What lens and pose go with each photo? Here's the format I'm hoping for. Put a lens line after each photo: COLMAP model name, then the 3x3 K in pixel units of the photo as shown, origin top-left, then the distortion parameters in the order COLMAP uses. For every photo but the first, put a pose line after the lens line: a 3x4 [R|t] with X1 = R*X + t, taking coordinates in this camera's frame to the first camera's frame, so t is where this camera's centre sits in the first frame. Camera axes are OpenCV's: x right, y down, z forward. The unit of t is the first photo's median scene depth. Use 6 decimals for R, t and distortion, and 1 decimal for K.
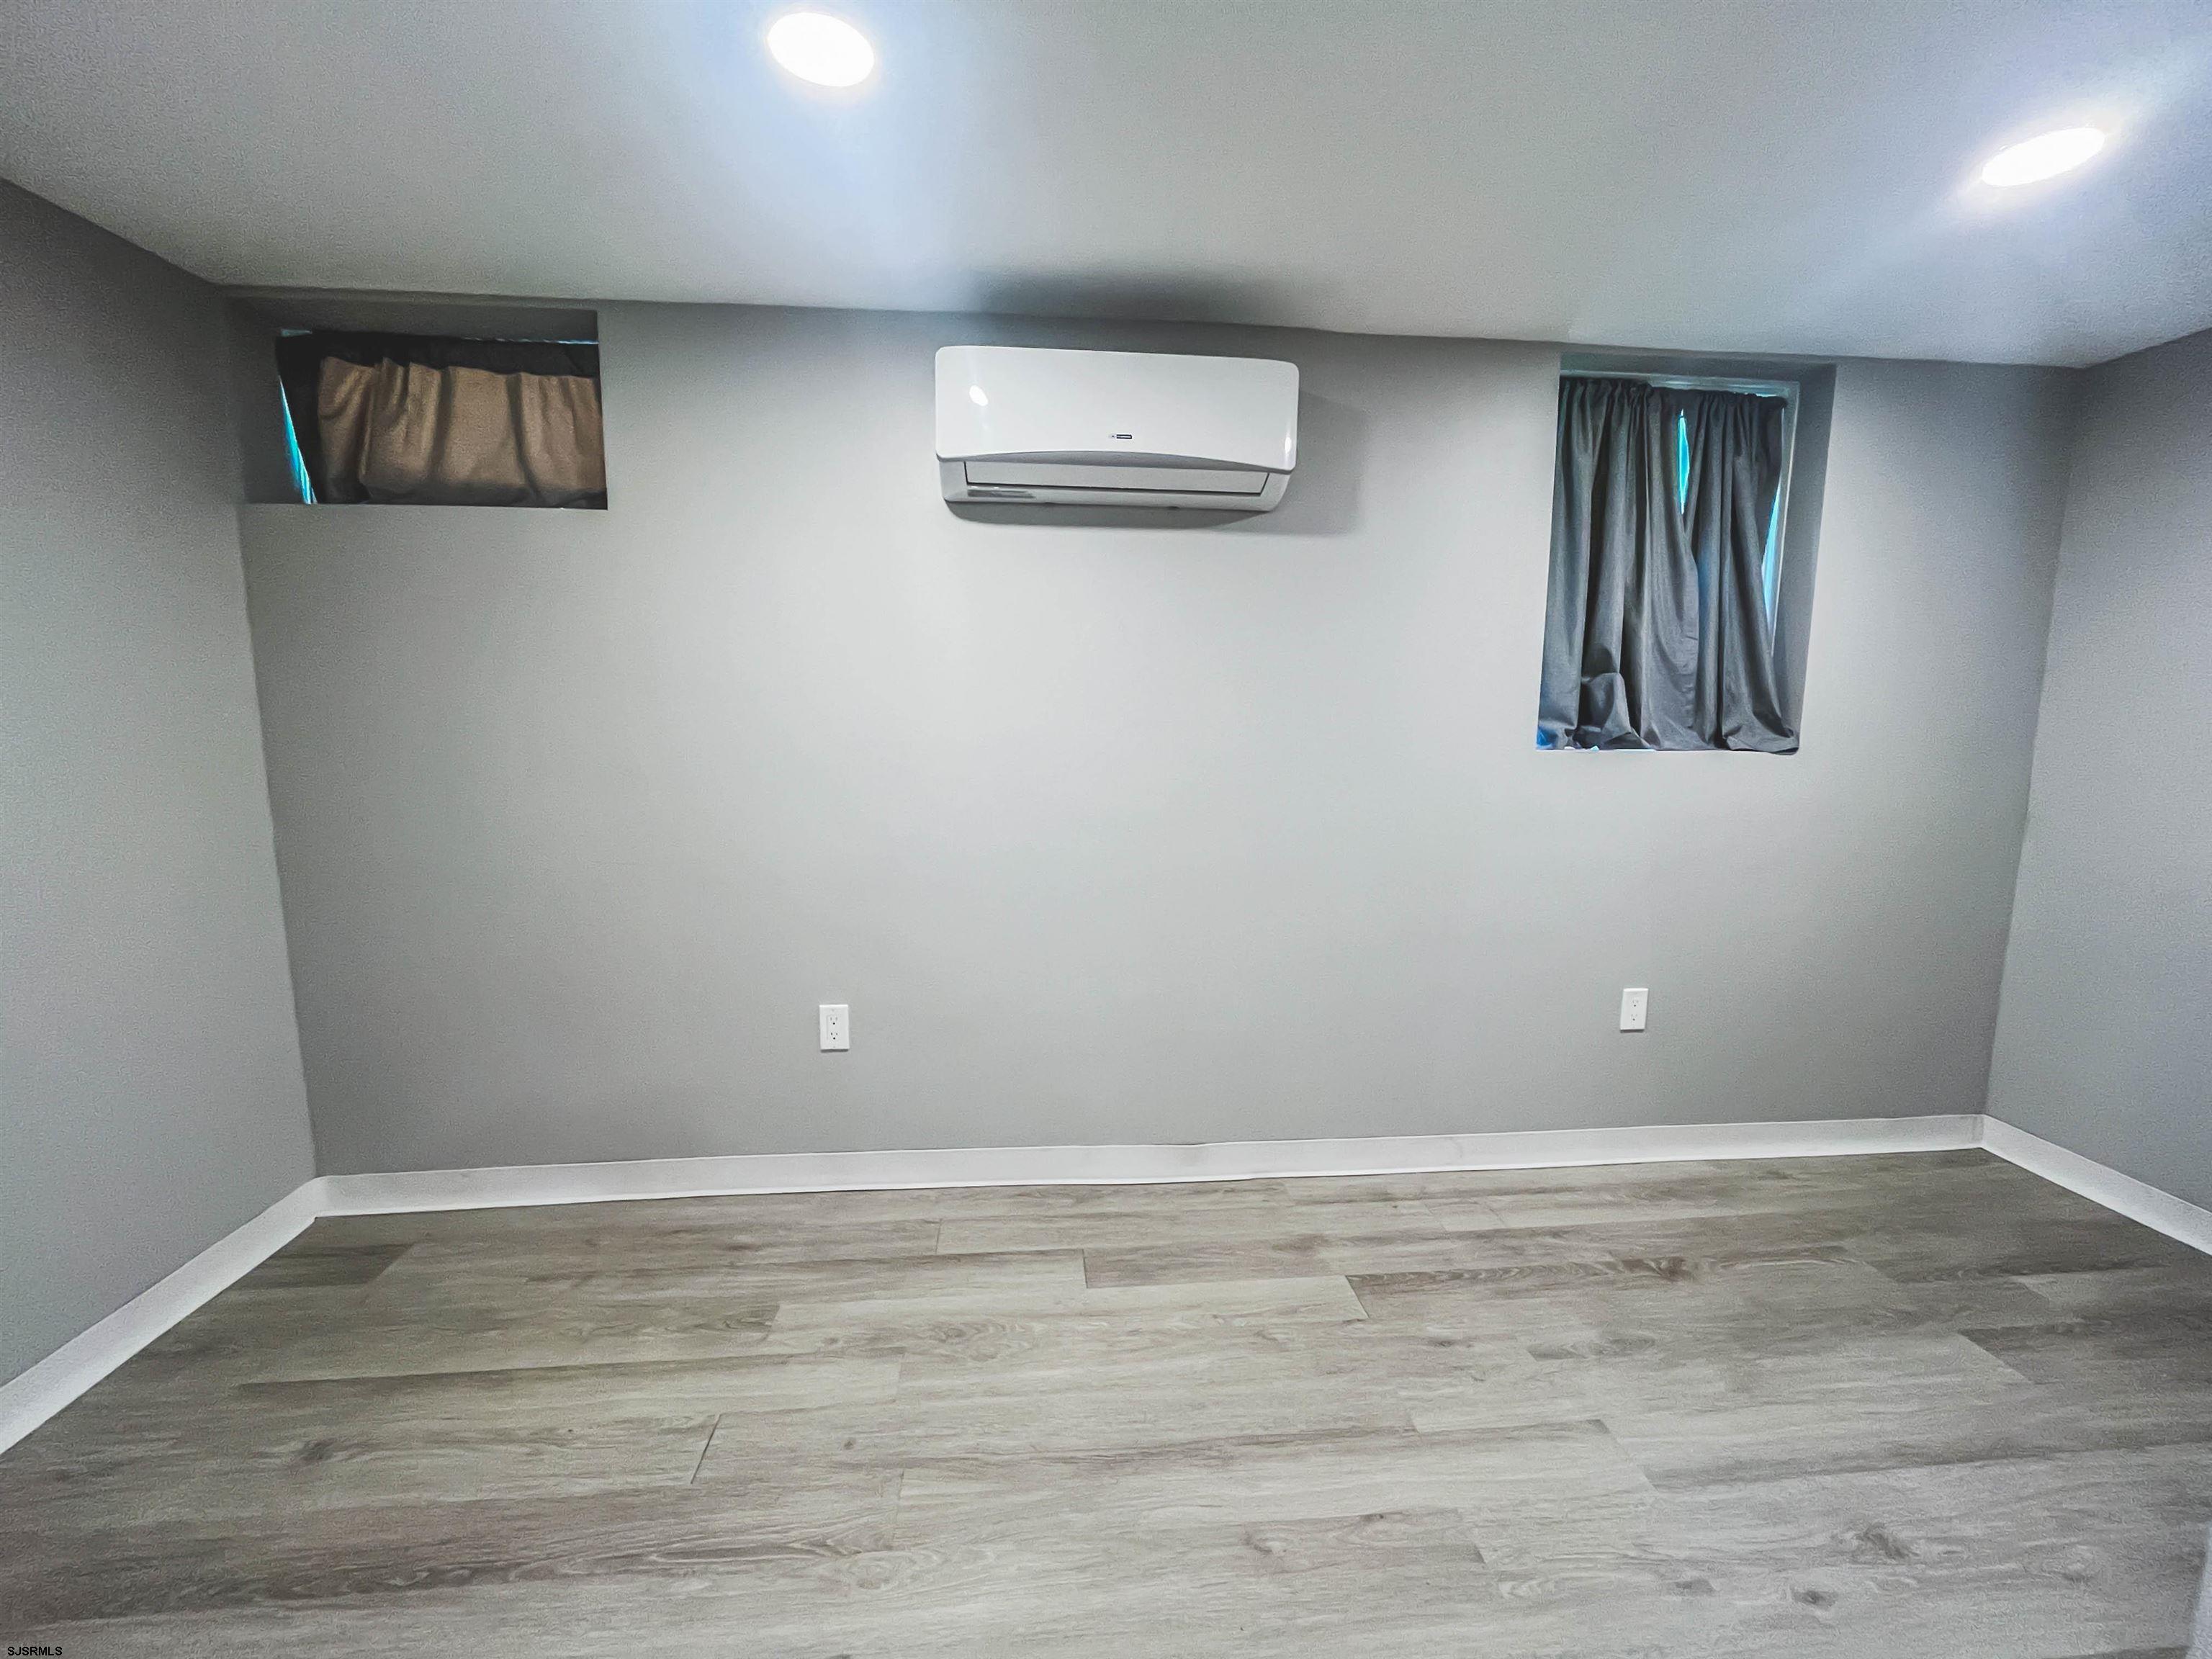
lens RADIAL K [[915.0, 0, 1109.7], [0, 915.0, 828.5], [0, 0, 1]] dist [-0.019794, 0.005762]
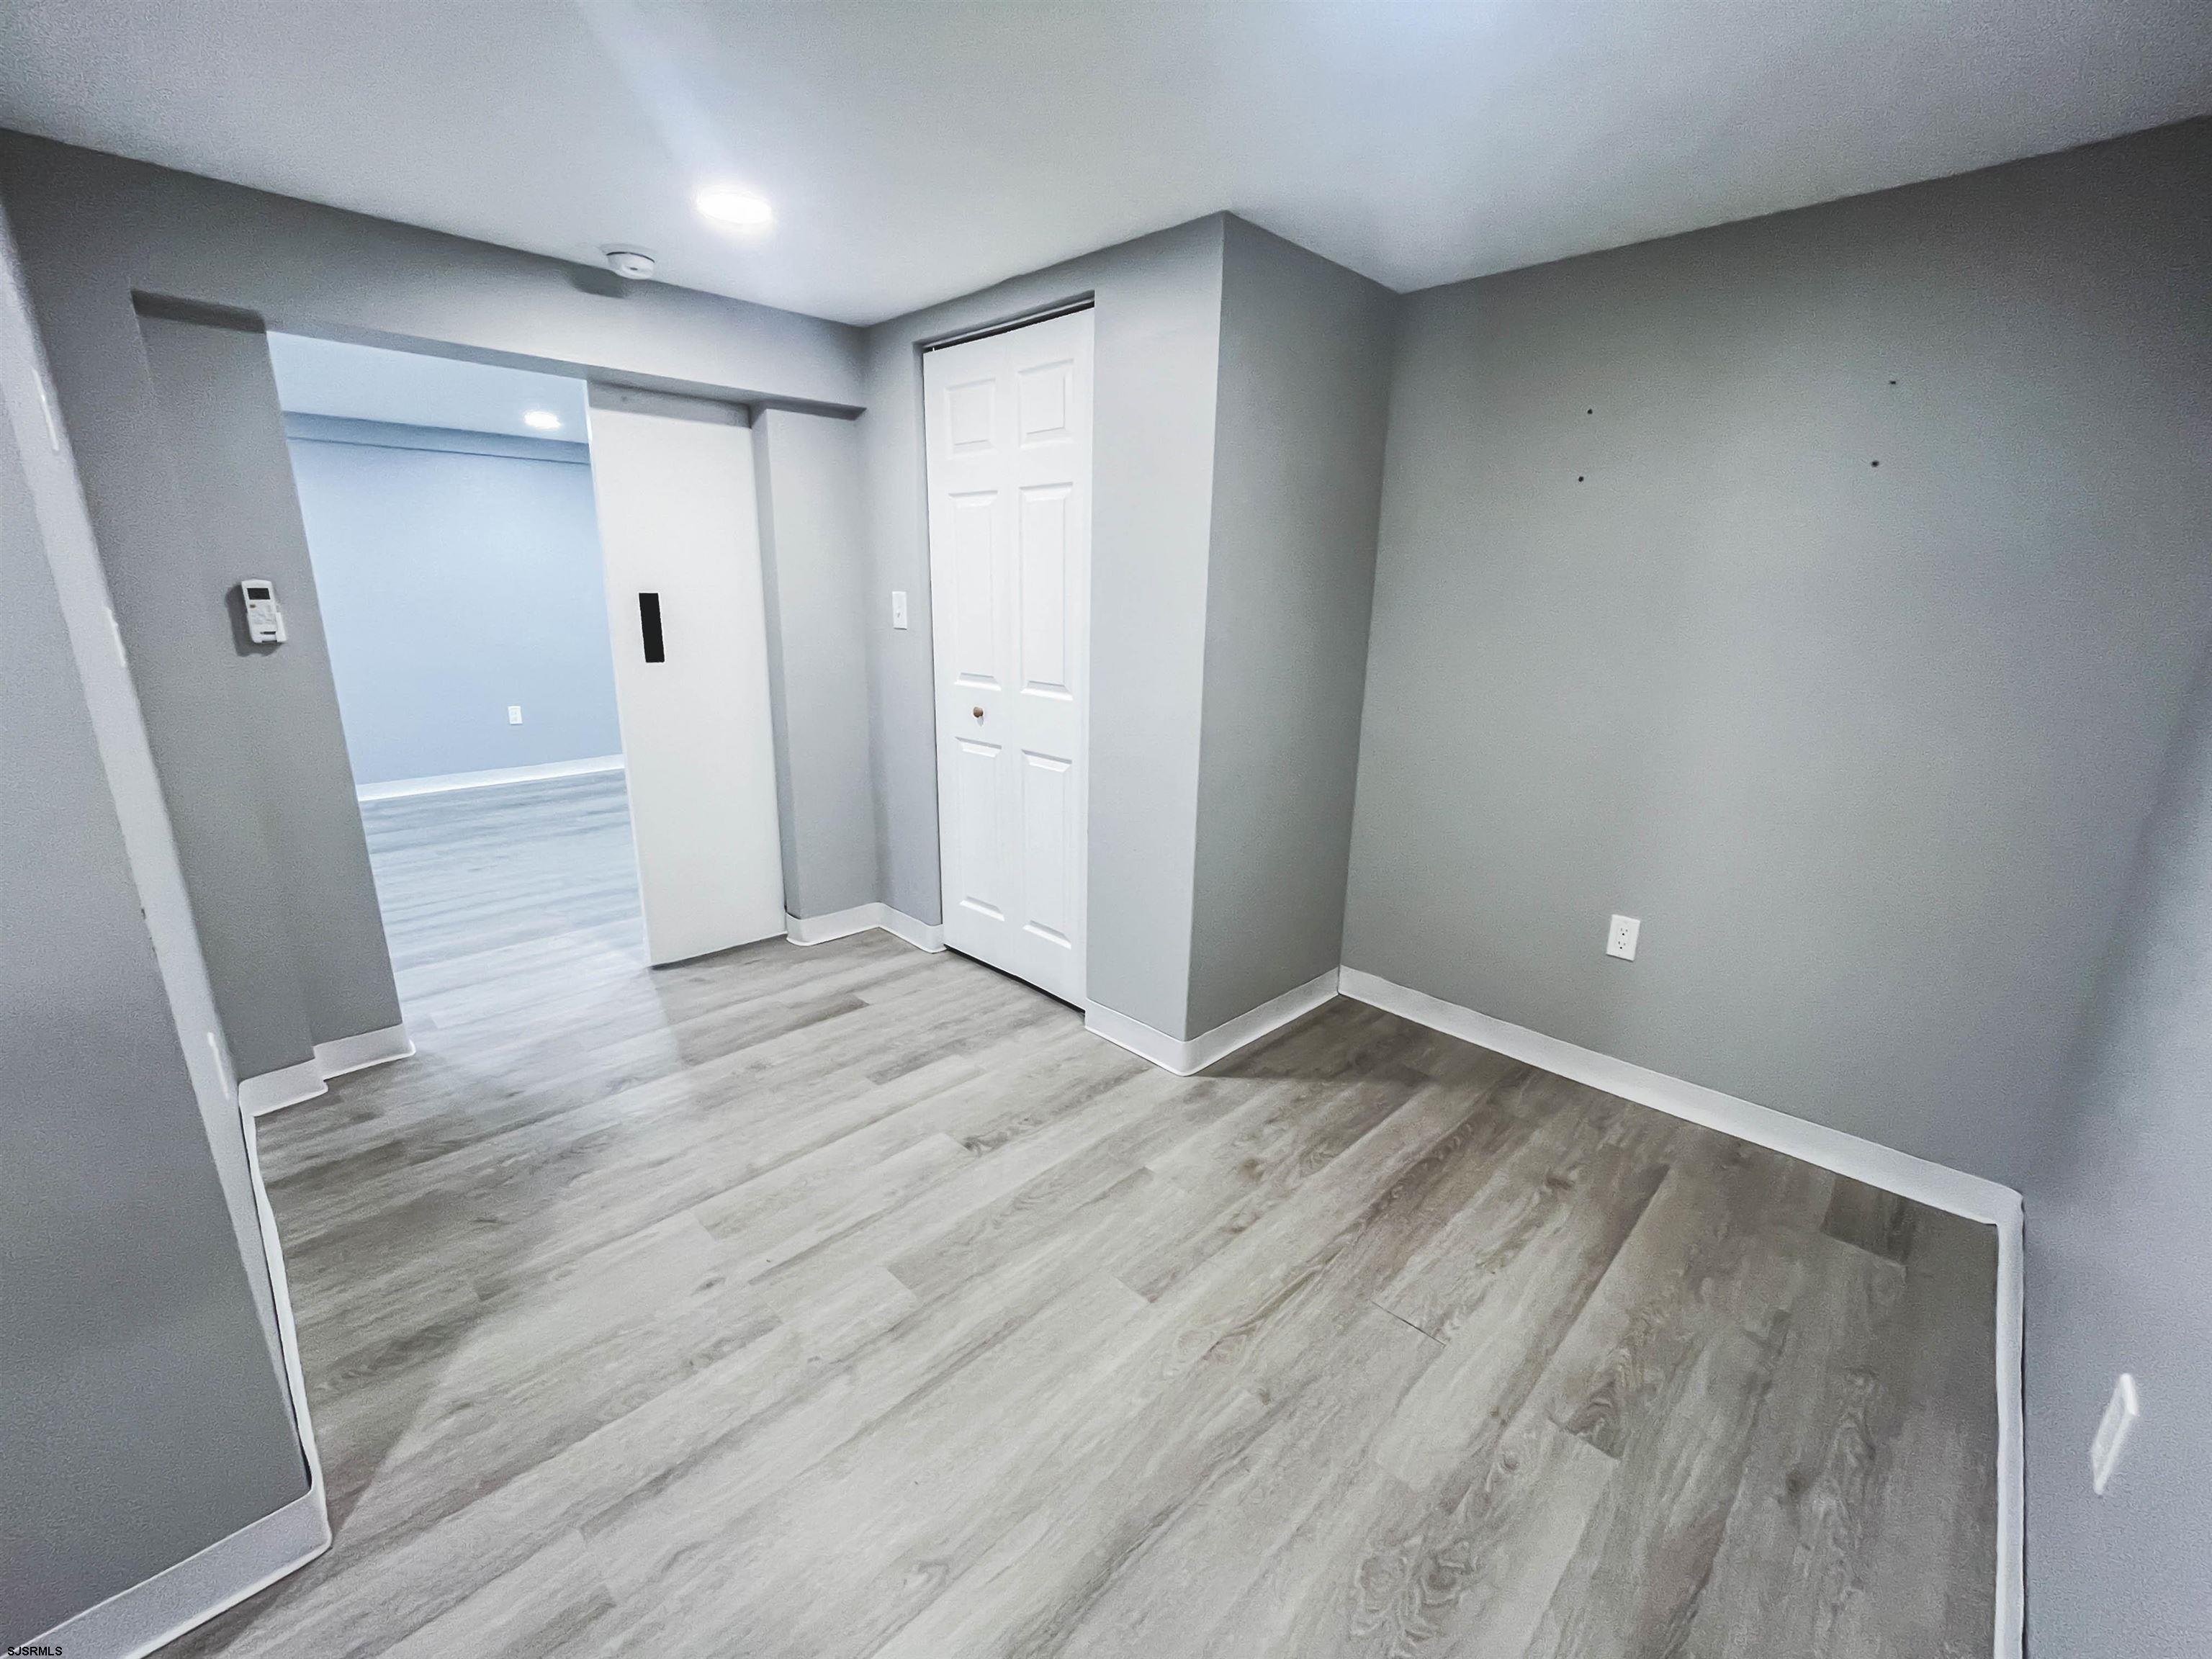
lens RADIAL K [[915.0, 0, 1109.7], [0, 915.0, 828.5], [0, 0, 1]] dist [-0.019794, 0.005762]
pose [[-0.763058, 0.145183, -0.629813, 0.442930], [-0.111060, 0.930499, 0.349053, -0.224241], [0.636717, 0.336294, -0.693900, 1.335222]]
